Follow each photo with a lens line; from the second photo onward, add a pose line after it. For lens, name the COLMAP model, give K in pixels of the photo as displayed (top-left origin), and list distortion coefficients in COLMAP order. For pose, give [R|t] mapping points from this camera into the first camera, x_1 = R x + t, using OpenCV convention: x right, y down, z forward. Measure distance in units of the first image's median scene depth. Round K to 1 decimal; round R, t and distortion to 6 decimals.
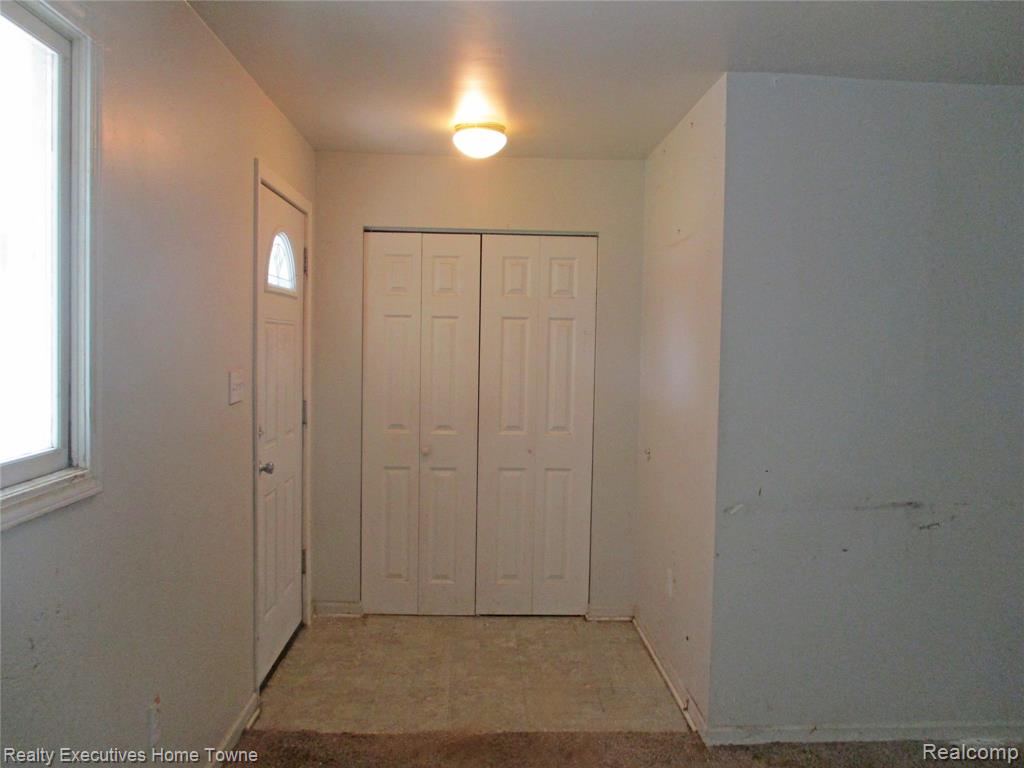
lens RADIAL K [[835.8, 0, 512.0], [0, 835.8, 384.0], [0, 0, 1]] dist [0.001652, 0.001577]
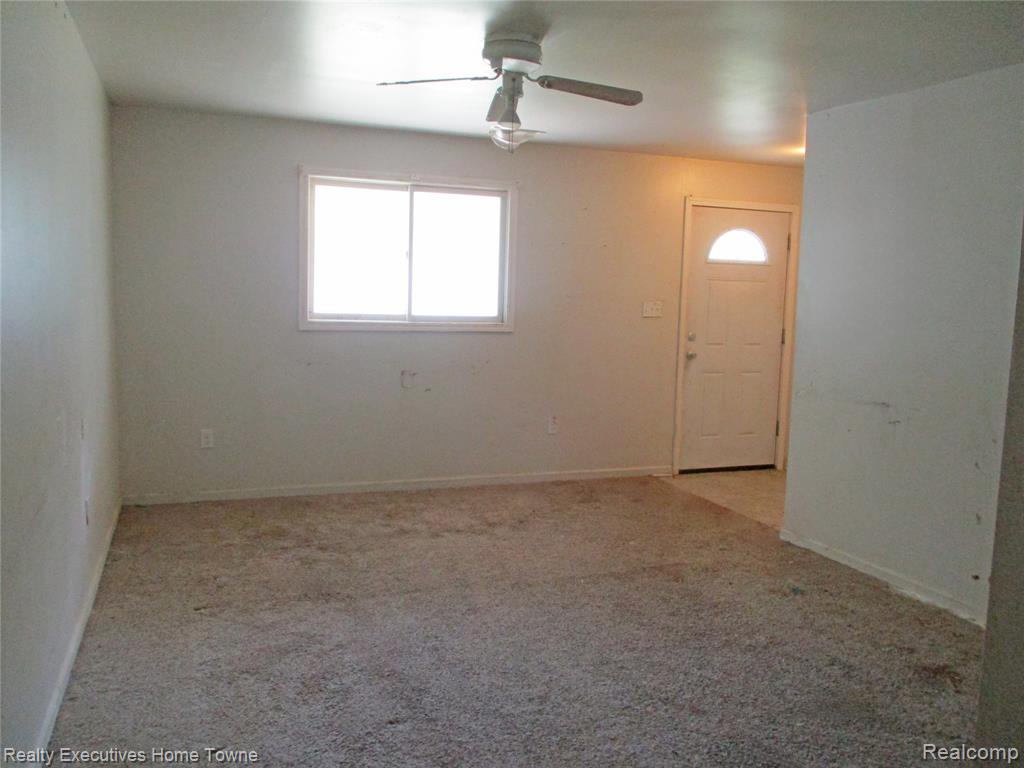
lens RADIAL K [[835.8, 0, 512.0], [0, 835.8, 384.0], [0, 0, 1]] dist [0.001652, 0.001577]
pose [[0.325715, 0.102405, -0.939906, 1.559180], [-0.068876, 0.994046, 0.084435, 0.037666], [0.942956, 0.037235, 0.330829, -0.026032]]
